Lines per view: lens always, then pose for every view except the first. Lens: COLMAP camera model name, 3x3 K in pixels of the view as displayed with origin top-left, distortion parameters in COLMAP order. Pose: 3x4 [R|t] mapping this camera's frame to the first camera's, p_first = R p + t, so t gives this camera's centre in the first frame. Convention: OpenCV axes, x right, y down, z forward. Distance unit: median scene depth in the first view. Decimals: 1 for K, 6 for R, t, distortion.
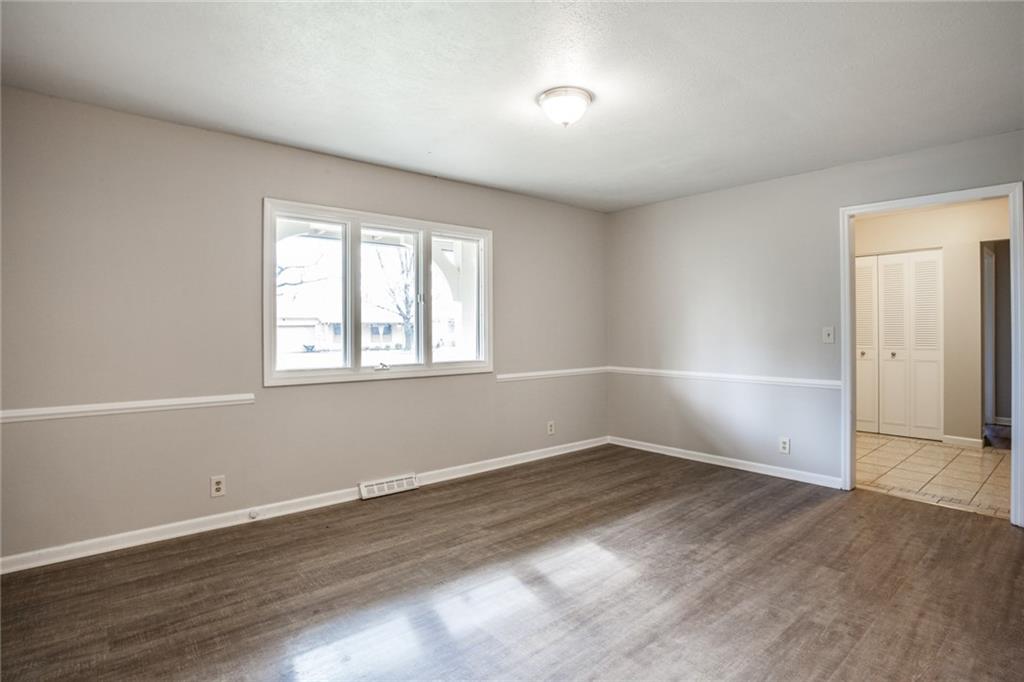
lens RADIAL K [[525.4, 0, 532.3], [0, 525.4, 324.1], [0, 0, 1]] dist [-0.078937, 0.037530]
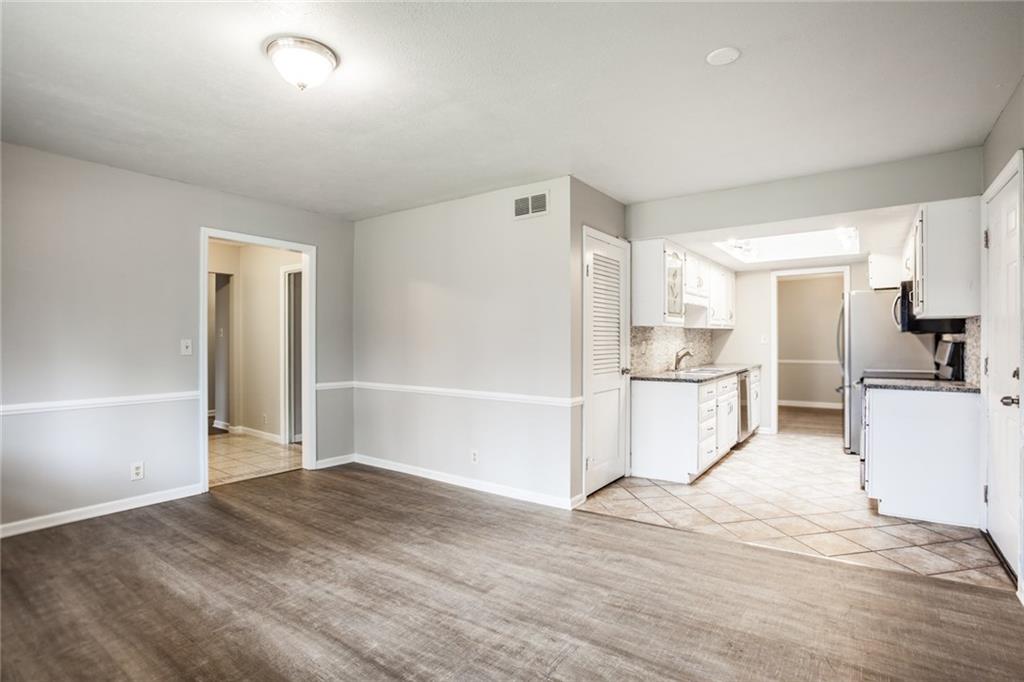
lens RADIAL K [[503.2, 0, 512.0], [0, 503.2, 341.0], [0, 0, 1]] dist [-0.072258, 0.030620]
pose [[-0.215050, 0.001295, 0.976602, -0.612117], [-0.008520, 0.999959, -0.003203, 0.008380], [-0.976566, -0.009010, -0.215030, 0.700798]]
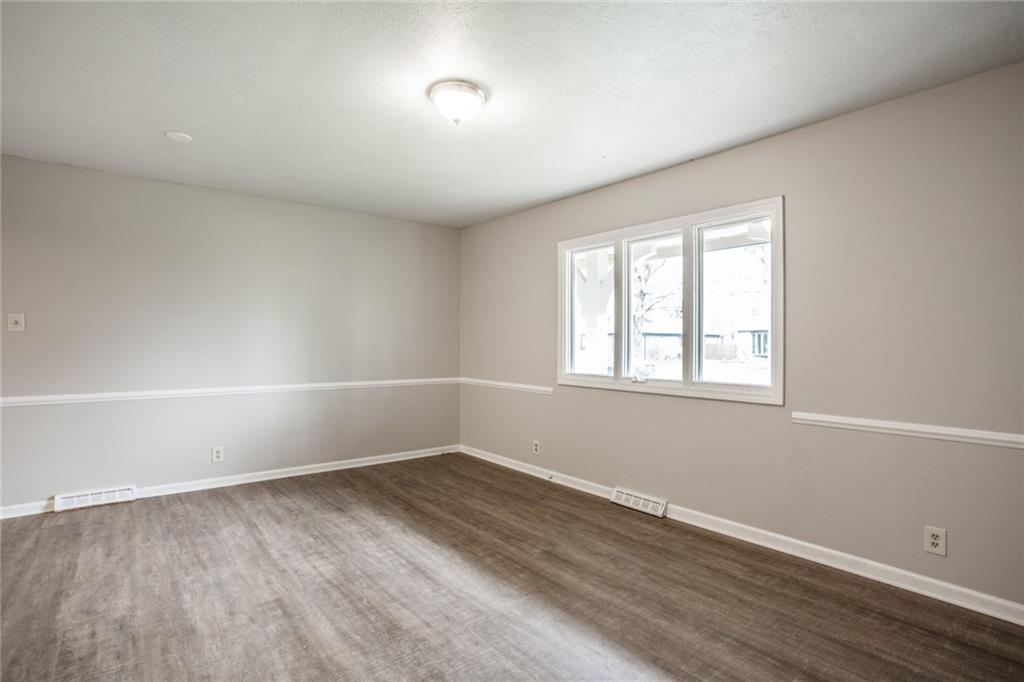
lens RADIAL K [[503.2, 0, 512.0], [0, 503.2, 341.0], [0, 0, 1]] dist [-0.072258, 0.030620]
pose [[-0.056097, -0.000011, -0.998425, 0.785462], [0.006681, 0.999978, -0.000386, 0.010092], [0.998403, -0.006692, -0.056096, 0.954060]]
